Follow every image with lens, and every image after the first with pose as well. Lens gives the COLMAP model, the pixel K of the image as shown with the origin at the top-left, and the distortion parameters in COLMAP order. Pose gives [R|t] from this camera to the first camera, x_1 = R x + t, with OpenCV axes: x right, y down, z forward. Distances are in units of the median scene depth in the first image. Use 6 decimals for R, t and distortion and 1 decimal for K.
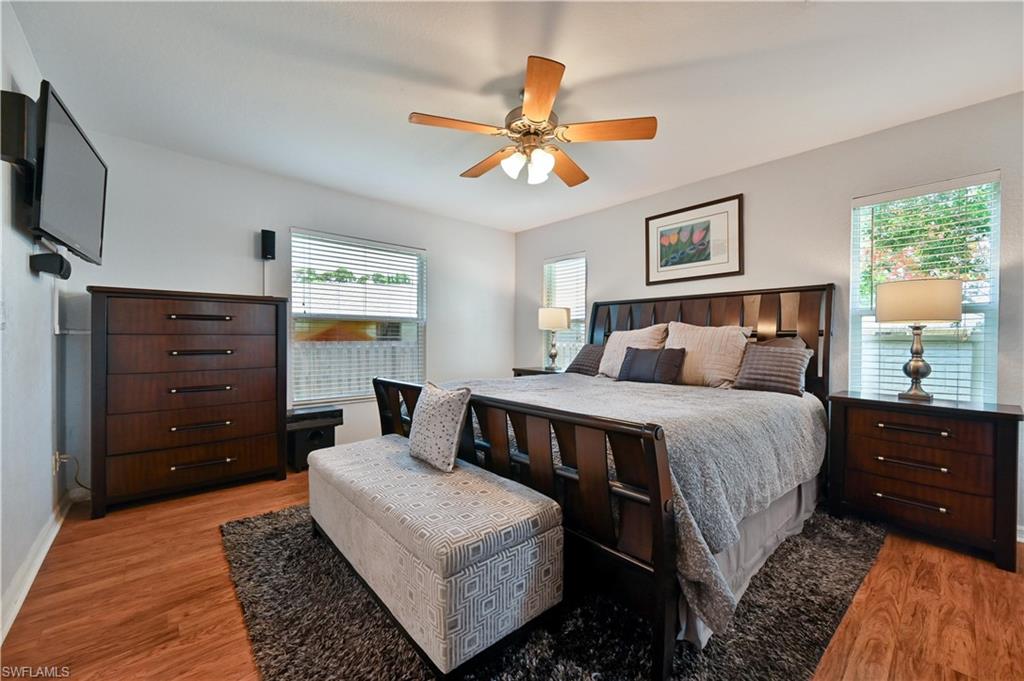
lens RADIAL K [[401.2, 0, 510.4], [0, 401.2, 339.3], [0, 0, 1]] dist [0.000114, 0.000199]
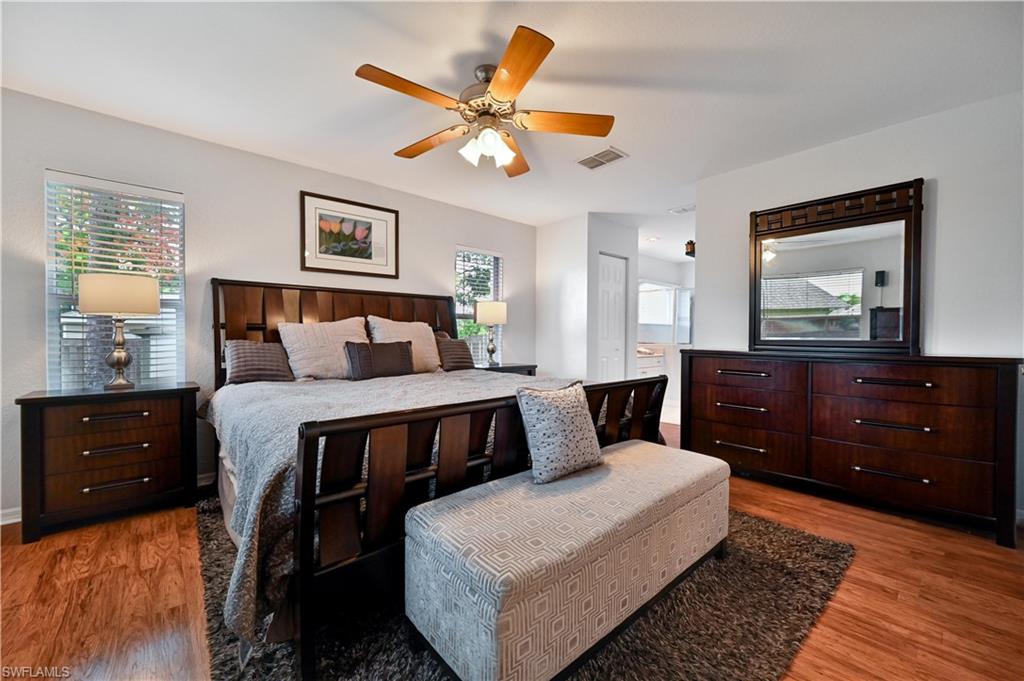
lens RADIAL K [[401.2, 0, 510.0], [0, 401.2, 339.5], [0, 0, 1]] dist [0.000114, 0.000199]
pose [[0.004235, -0.017768, 0.999833, -0.570620], [0.000786, 0.999842, 0.017765, -0.001628], [-0.999991, 0.000710, 0.004249, 0.614910]]
